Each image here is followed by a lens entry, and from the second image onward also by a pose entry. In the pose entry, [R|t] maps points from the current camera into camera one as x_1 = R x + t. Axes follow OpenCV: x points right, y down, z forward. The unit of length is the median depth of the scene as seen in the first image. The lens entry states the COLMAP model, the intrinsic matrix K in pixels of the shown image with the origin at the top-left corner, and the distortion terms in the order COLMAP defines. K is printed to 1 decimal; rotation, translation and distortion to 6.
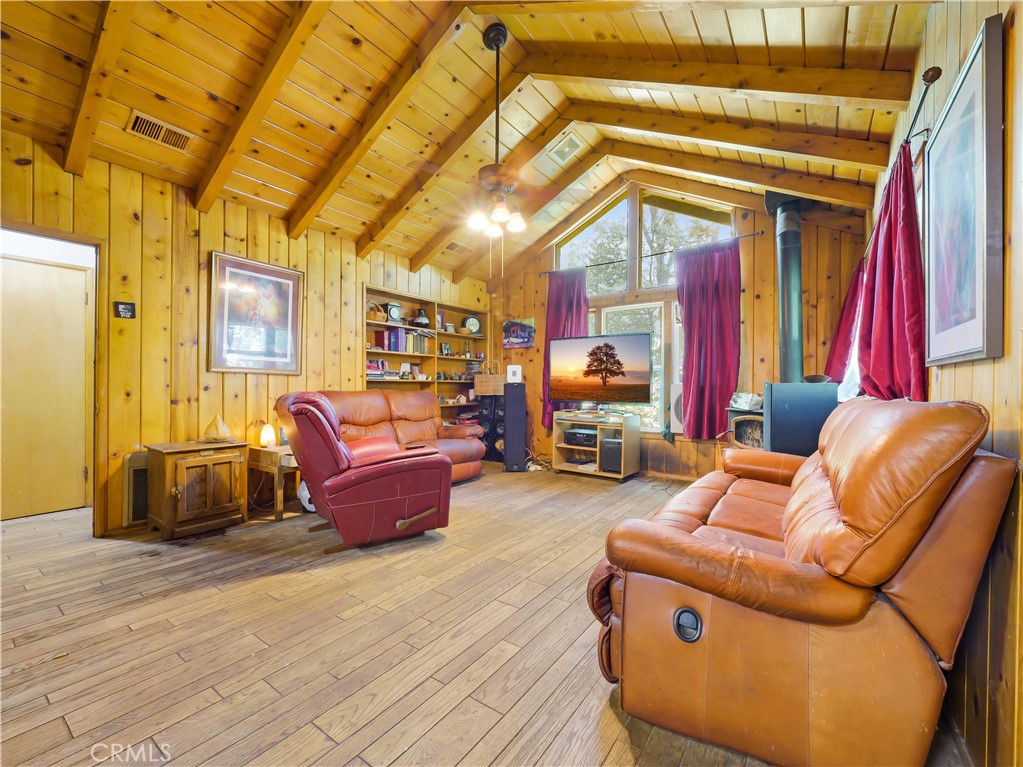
lens RADIAL K [[435.6, 0, 515.0], [0, 435.6, 403.1], [0, 0, 1]] dist [-0.002150, 0.000443]
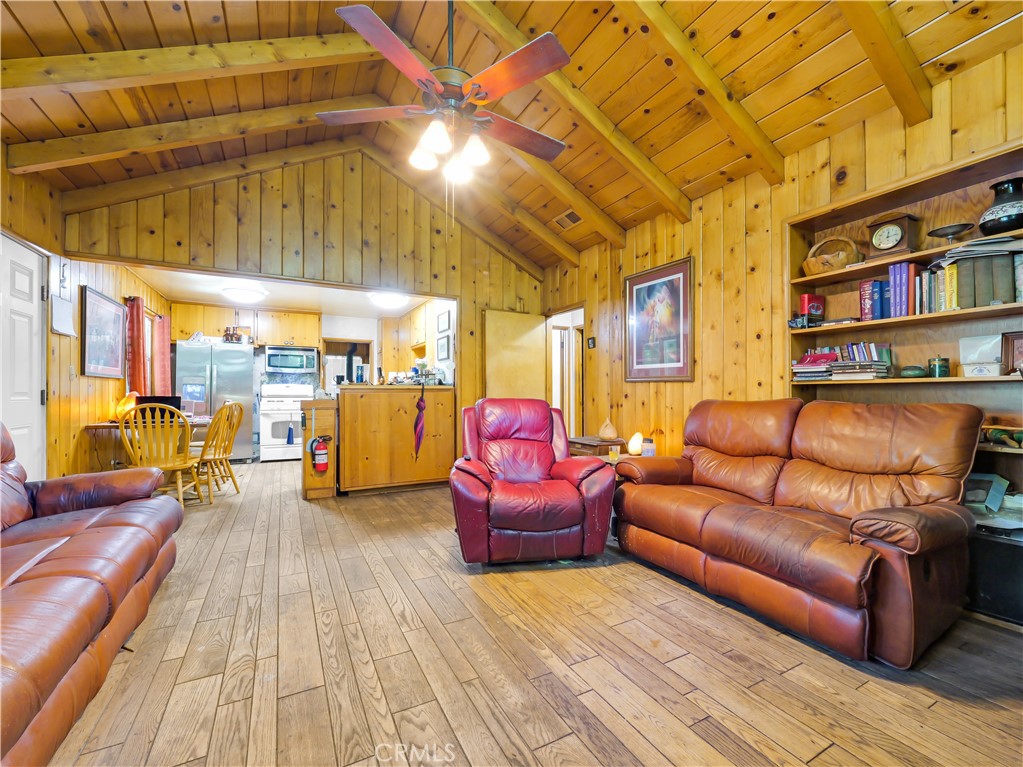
lens RADIAL K [[435.6, 0, 515.0], [0, 435.6, 403.1], [0, 0, 1]] dist [-0.002150, 0.000443]
pose [[-0.459187, 0.016543, -0.888185, 0.459634], [-0.033190, 0.998809, 0.035762, -0.046623], [0.887719, 0.045900, -0.458091, 1.247422]]
